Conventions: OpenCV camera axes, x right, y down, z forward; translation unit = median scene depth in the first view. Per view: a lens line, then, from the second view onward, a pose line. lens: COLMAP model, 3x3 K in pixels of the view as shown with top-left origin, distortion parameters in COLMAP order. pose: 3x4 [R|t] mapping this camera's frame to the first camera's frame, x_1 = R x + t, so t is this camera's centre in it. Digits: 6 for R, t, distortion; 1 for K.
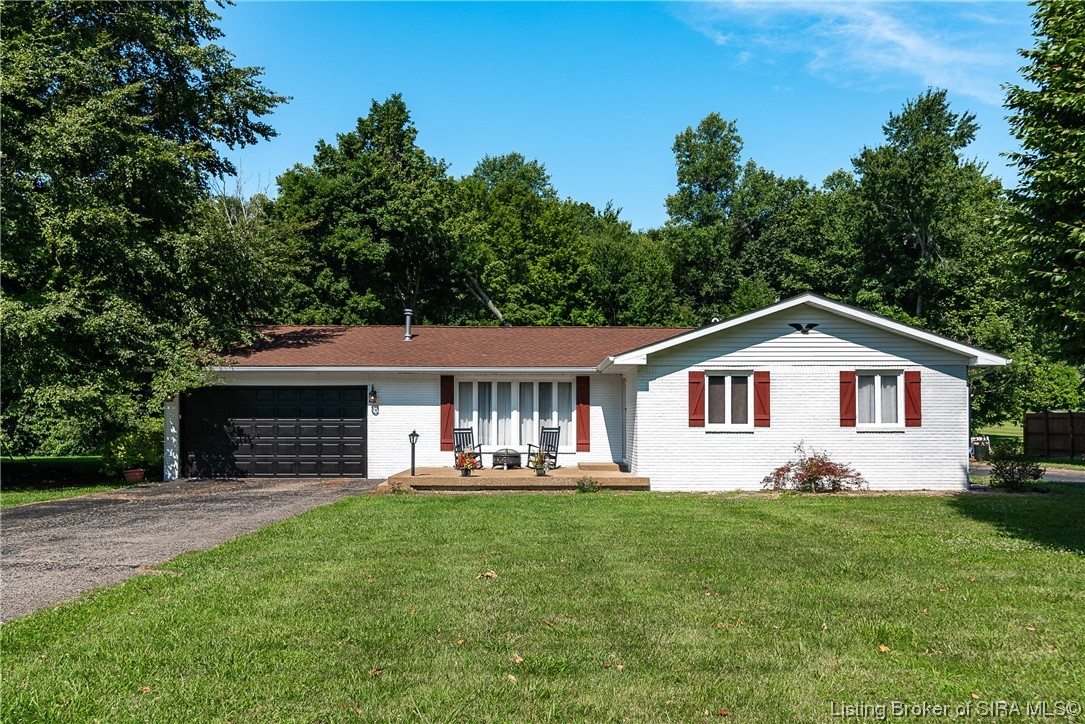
lens RADIAL K [[931.2, 0, 543.1], [0, 931.2, 422.9], [0, 0, 1]] dist [0.006519, 0.002280]
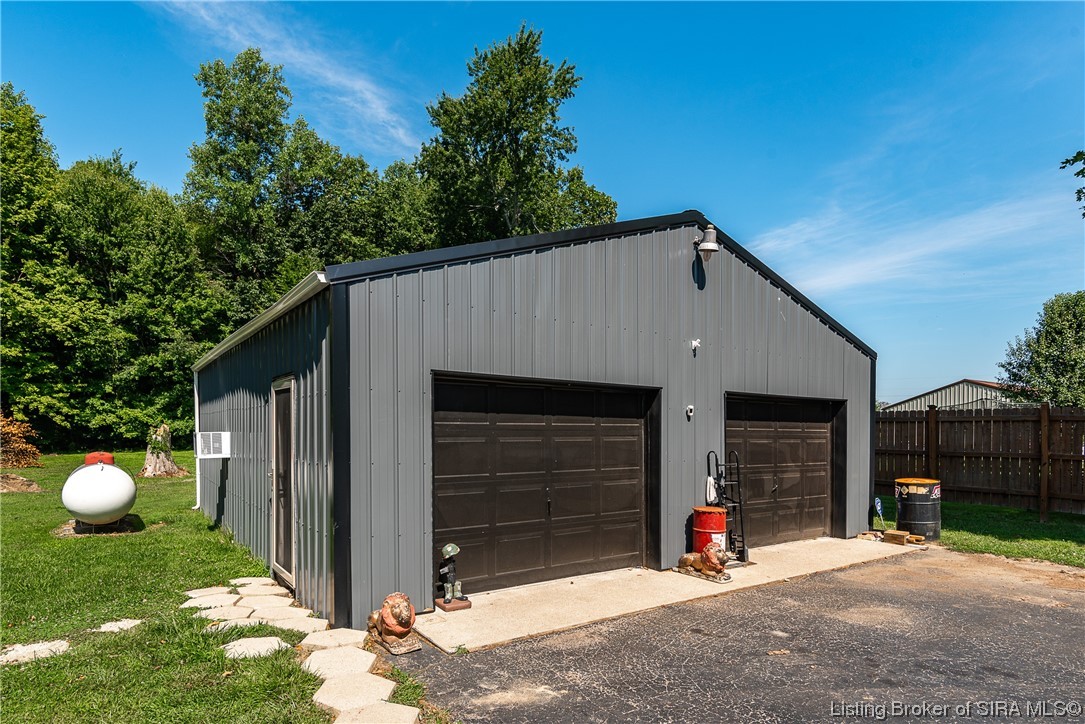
lens RADIAL K [[608.8, 0, 555.4], [0, 608.8, 441.2], [0, 0, 1]] dist [0.001790, -0.002458]
pose [[0.825985, -0.009834, 0.563607, 0.335081], [-0.003354, 0.999744, 0.022361, -0.000906], [-0.563683, -0.020360, 0.825740, 1.377737]]
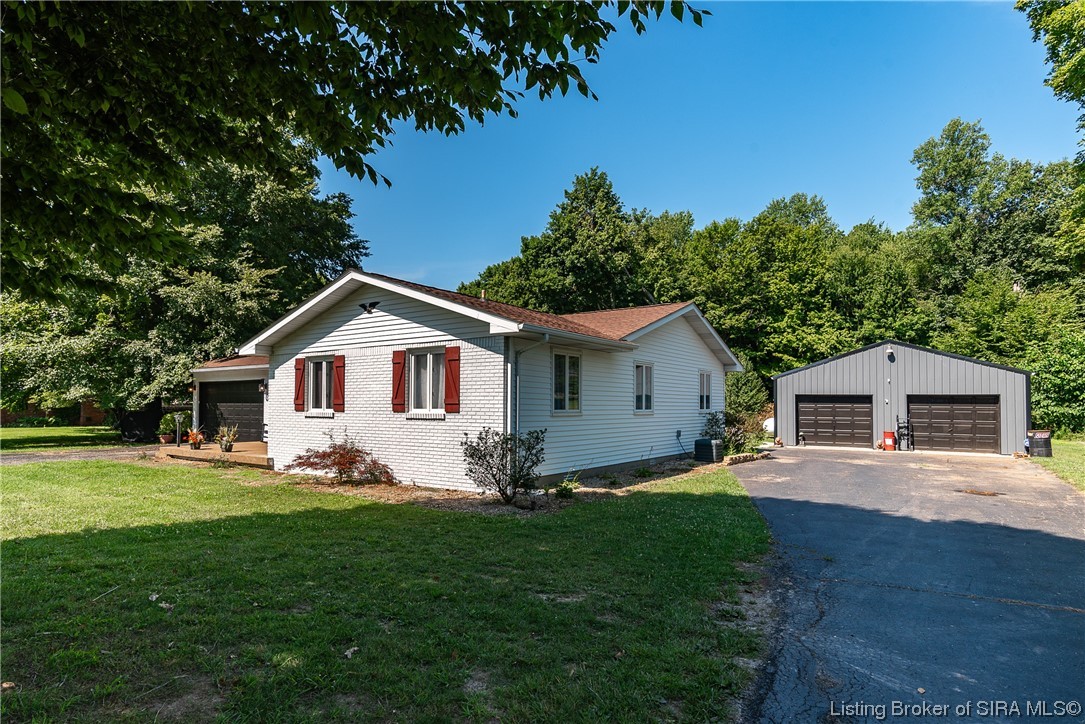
lens RADIAL K [[609.6, 0, 528.8], [0, 609.6, 394.1], [0, 0, 1]] dist [0.001380, 0.000131]
pose [[0.814488, -0.010651, -0.580082, 0.645457], [-0.000427, 0.999820, -0.018958, -0.002023], [0.580180, 0.015689, 0.814337, 0.497126]]
